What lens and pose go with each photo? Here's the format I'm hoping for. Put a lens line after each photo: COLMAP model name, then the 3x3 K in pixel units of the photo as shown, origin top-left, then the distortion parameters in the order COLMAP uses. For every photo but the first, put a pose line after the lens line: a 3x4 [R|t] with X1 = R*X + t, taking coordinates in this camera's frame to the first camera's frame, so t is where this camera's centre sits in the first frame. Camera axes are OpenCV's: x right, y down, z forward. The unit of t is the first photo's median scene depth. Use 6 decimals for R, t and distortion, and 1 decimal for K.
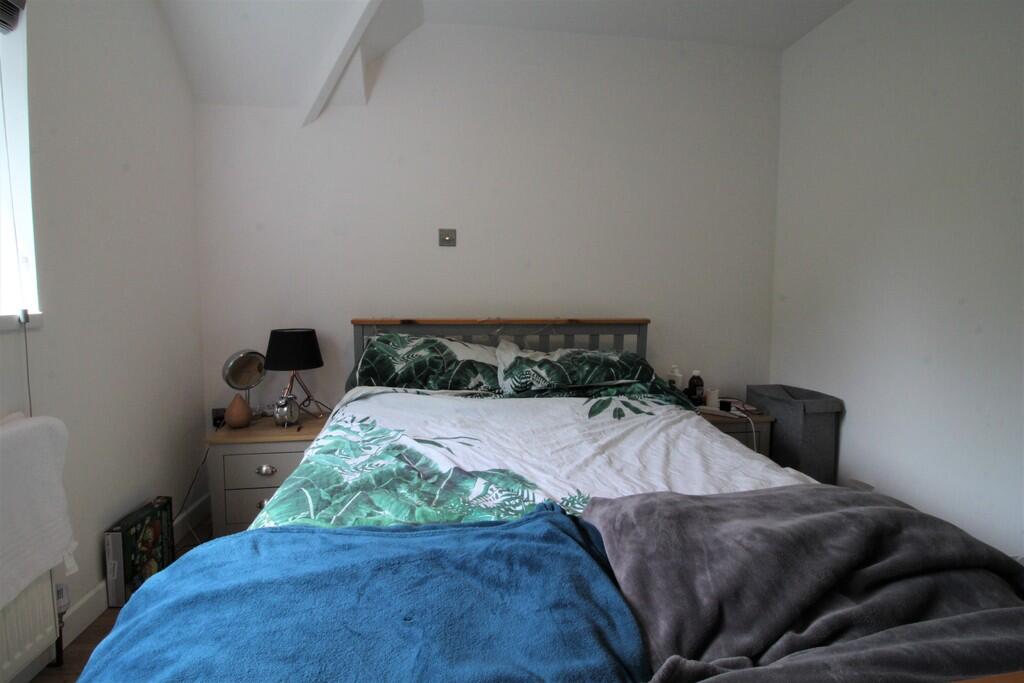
lens RADIAL K [[474.3, 0, 516.1], [0, 474.3, 329.7], [0, 0, 1]] dist [-0.000055, -0.013814]
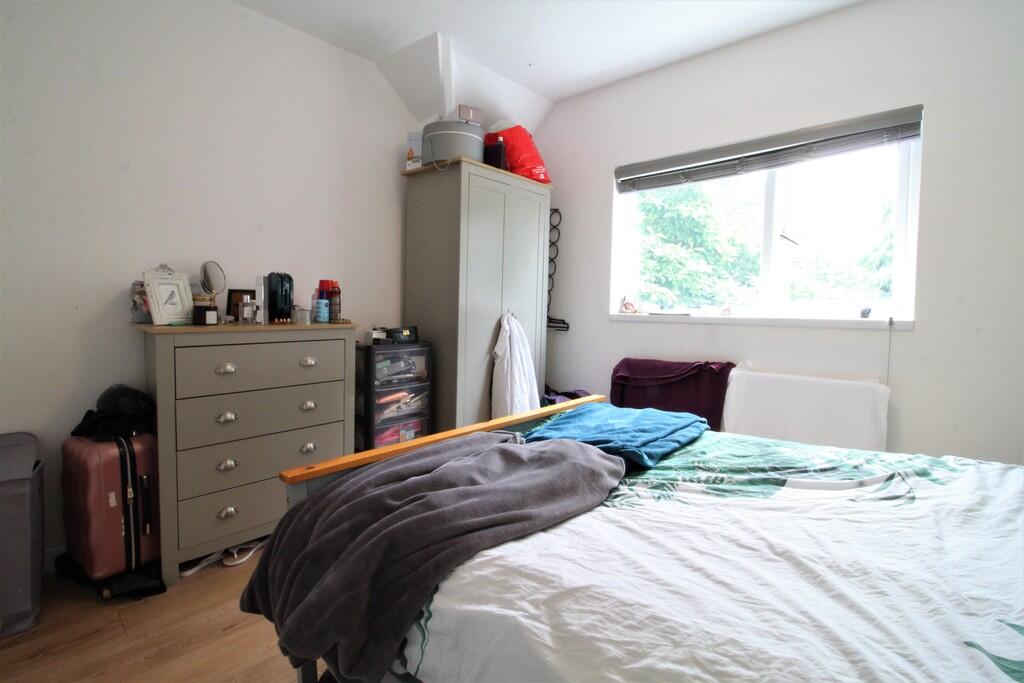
lens RADIAL K [[474.3, 0, 516.1], [0, 474.3, 329.7], [0, 0, 1]] dist [-0.000055, -0.013814]
pose [[-0.773036, 0.018790, -0.634084, 0.614381], [-0.055383, 0.993746, 0.096967, -0.055180], [0.631940, 0.110076, -0.767161, 0.902031]]
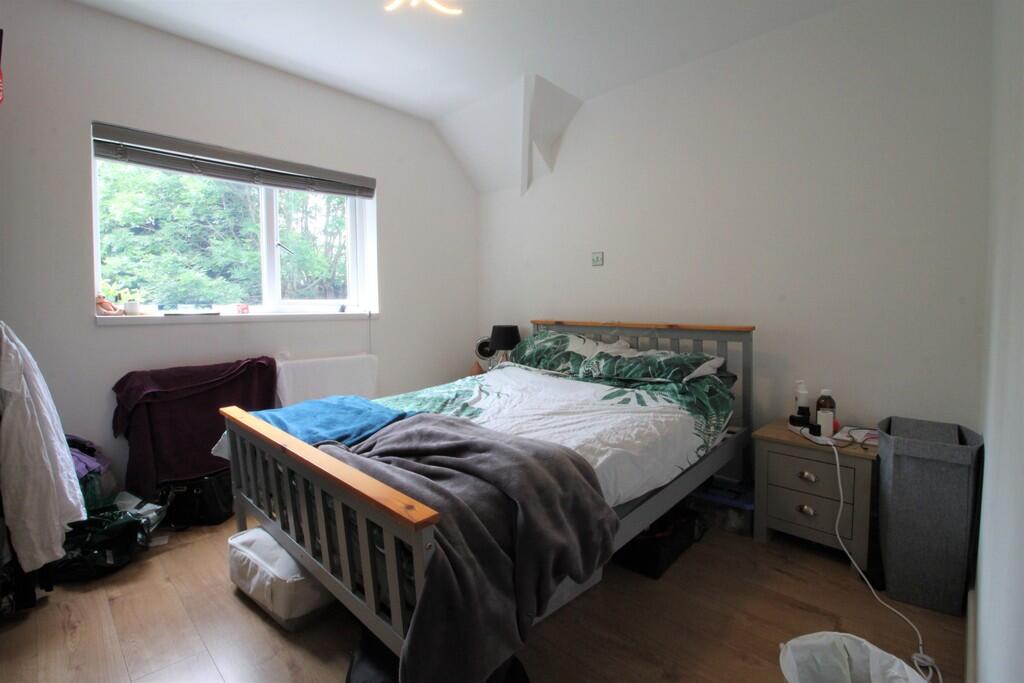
lens RADIAL K [[474.3, 0, 516.1], [0, 474.3, 329.7], [0, 0, 1]] dist [-0.000055, -0.013814]
pose [[0.609711, 0.036051, -0.791803, 0.904368], [-0.047971, 0.998812, 0.008538, -0.002317], [0.791171, 0.032778, 0.610717, 0.042629]]
